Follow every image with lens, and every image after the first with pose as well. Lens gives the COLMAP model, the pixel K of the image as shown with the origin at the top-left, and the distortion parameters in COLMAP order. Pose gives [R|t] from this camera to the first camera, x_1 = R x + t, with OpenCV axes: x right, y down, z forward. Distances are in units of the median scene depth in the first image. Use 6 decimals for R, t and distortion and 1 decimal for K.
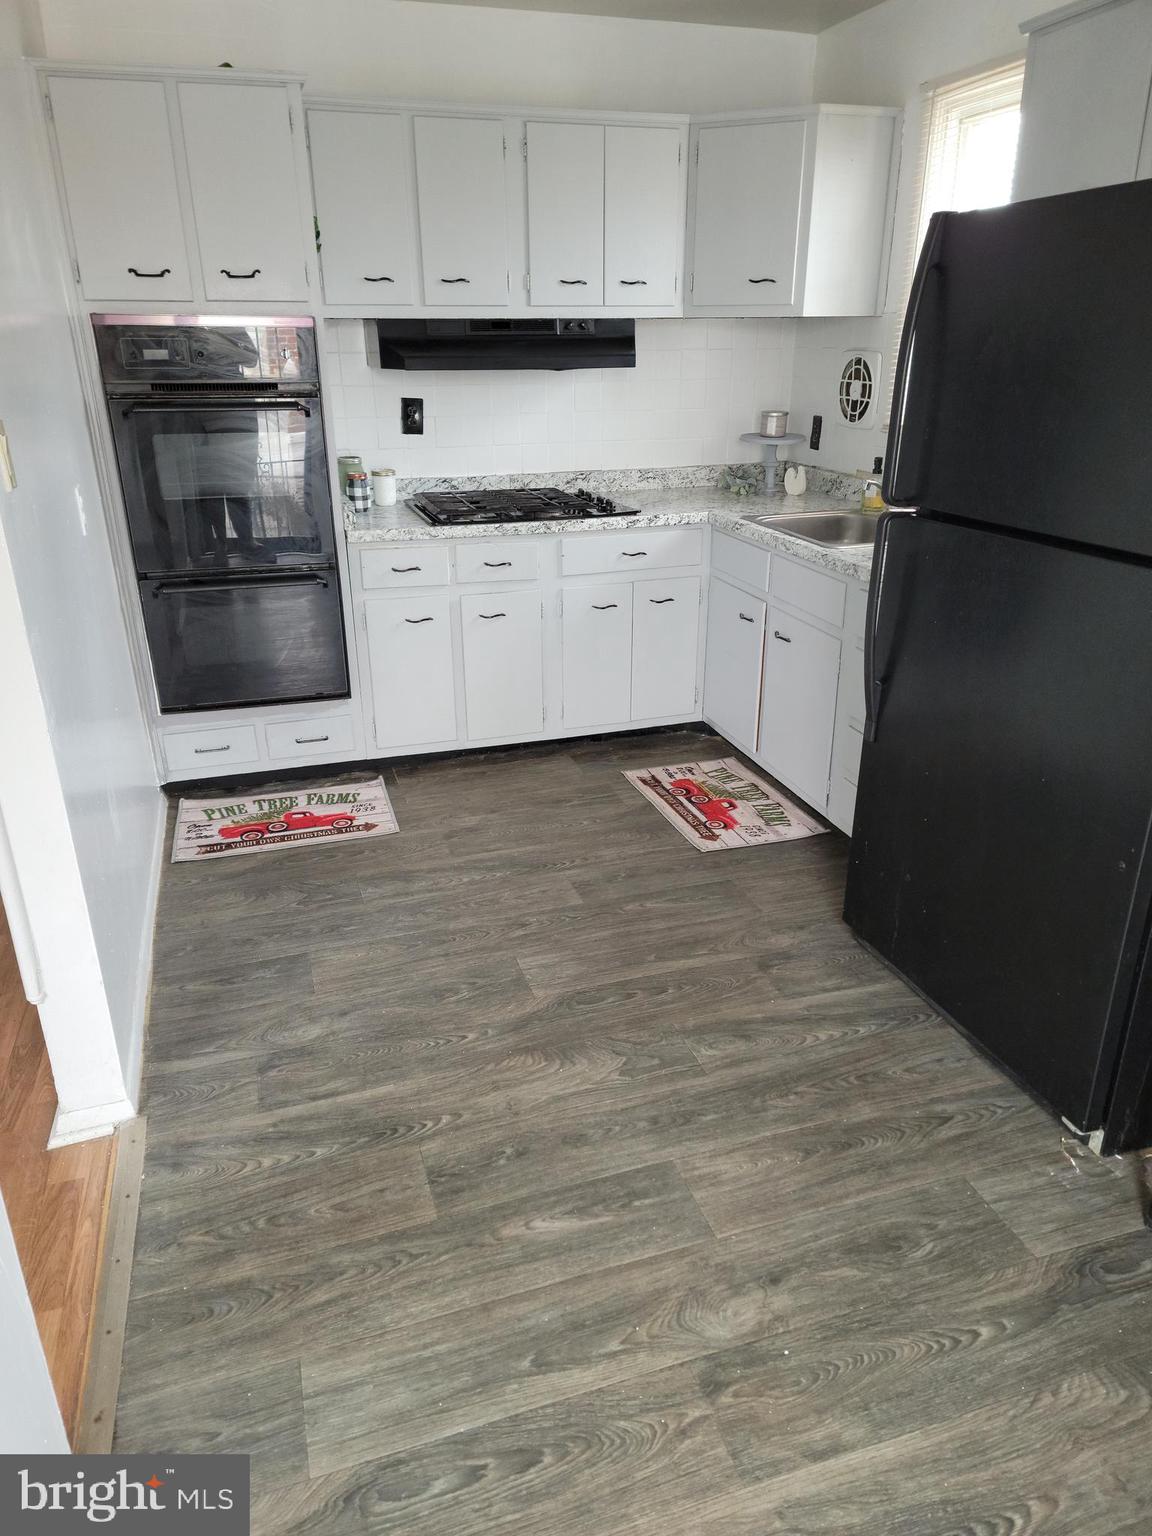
lens RADIAL K [[1070.2, 0, 585.5], [0, 1070.2, 774.6], [0, 0, 1]] dist [0.071277, -0.027504]
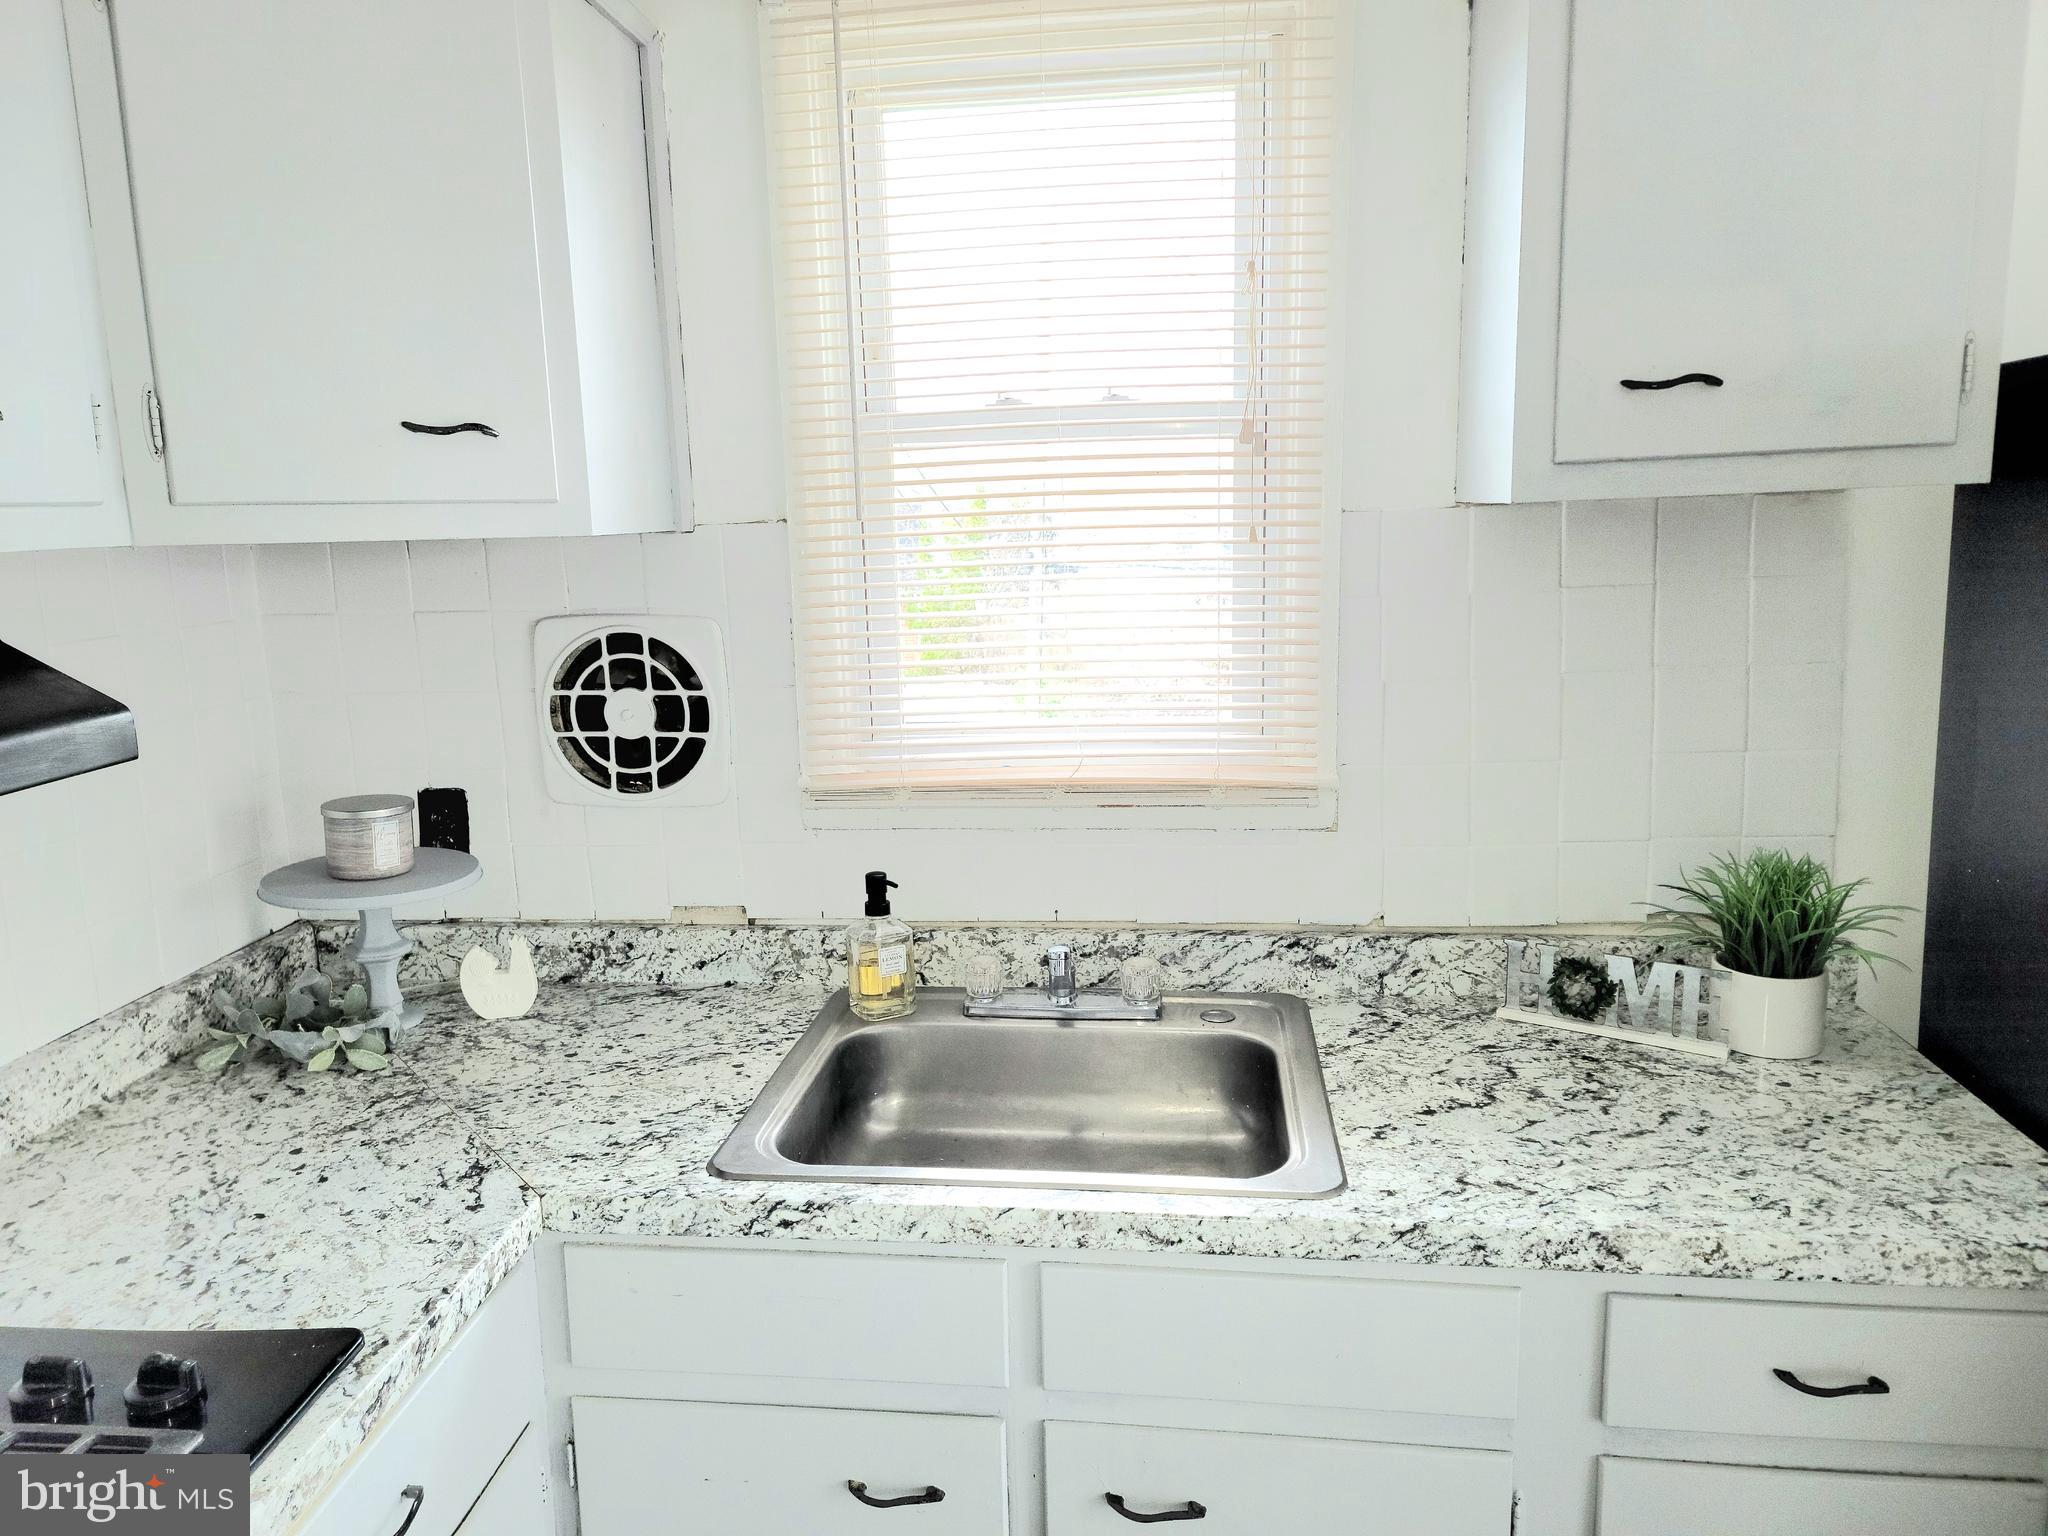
lens RADIAL K [[1426.9, 0, 1041.8], [0, 1426.9, 757.7], [0, 0, 1]] dist [0.071277, -0.027504]
pose [[0.400517, -0.166120, 0.901105, -0.140339], [0.365500, 0.930766, 0.009133, -0.292597], [-0.840235, 0.325696, 0.433505, 0.669907]]
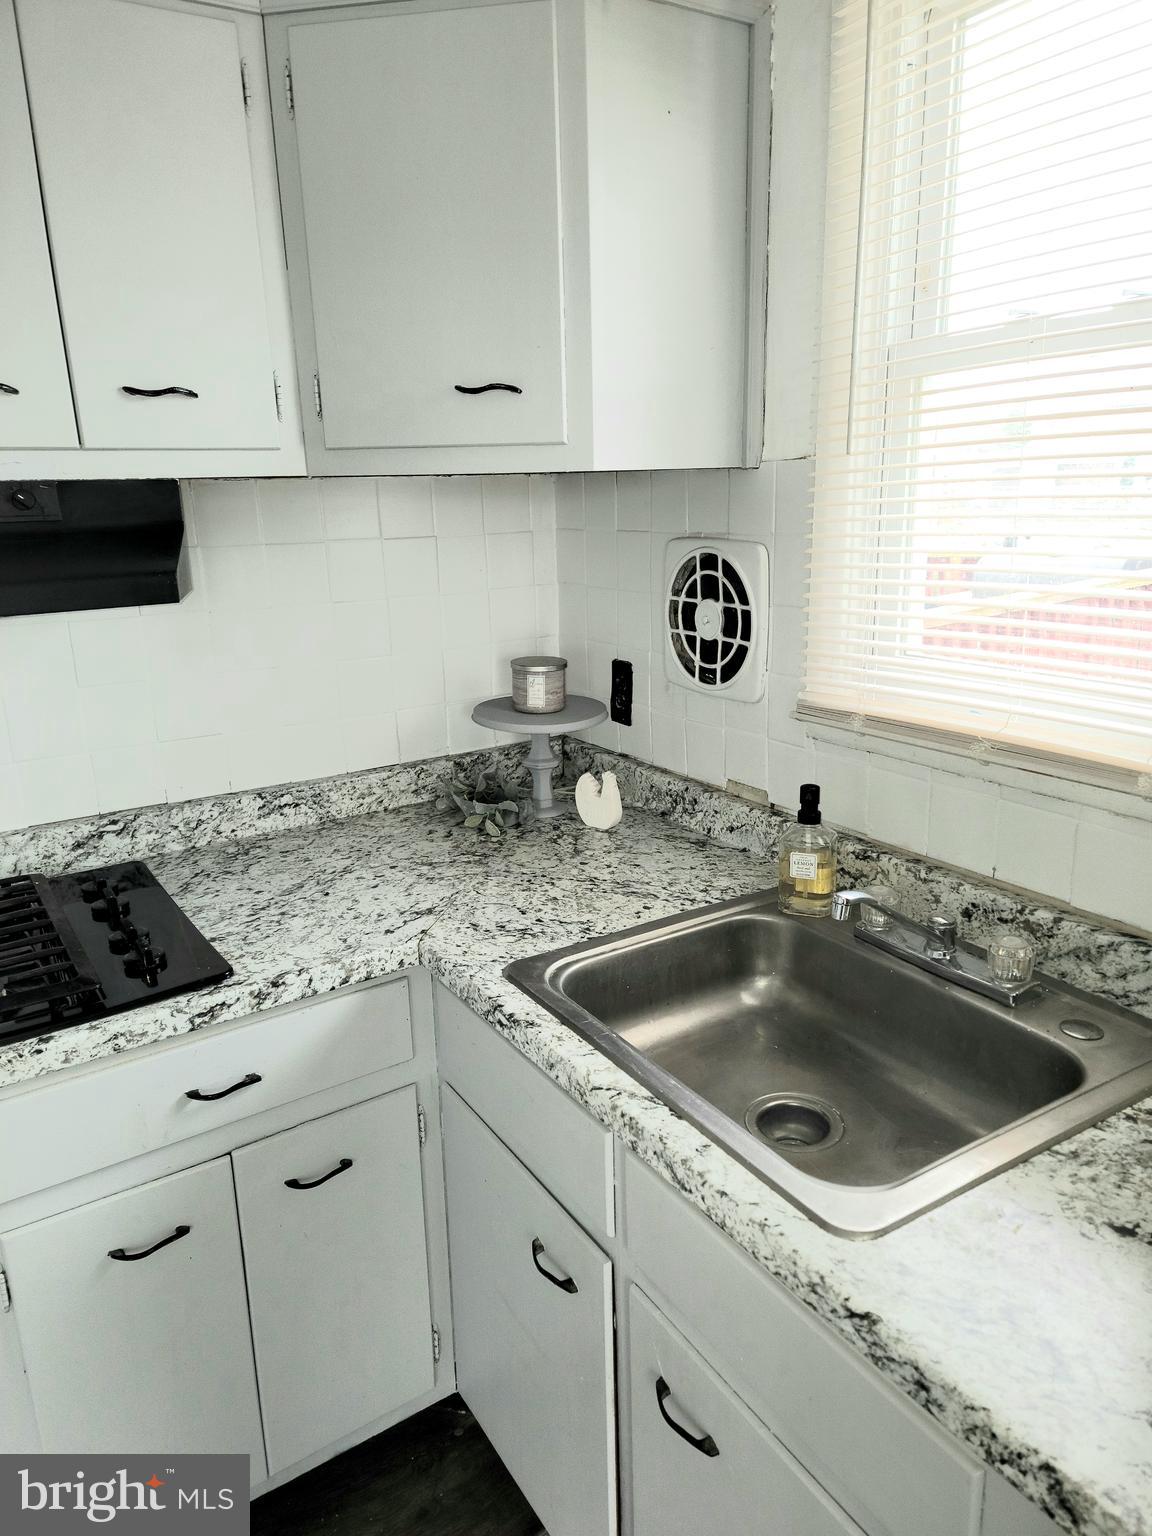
lens RADIAL K [[1070.2, 0, 584.7], [0, 1070.2, 784.6], [0, 0, 1]] dist [0.071277, -0.027504]
pose [[0.967051, -0.089797, 0.238220, 0.081444], [0.116481, 0.988106, -0.100390, -0.244036], [-0.226372, 0.124830, 0.966009, 0.573963]]
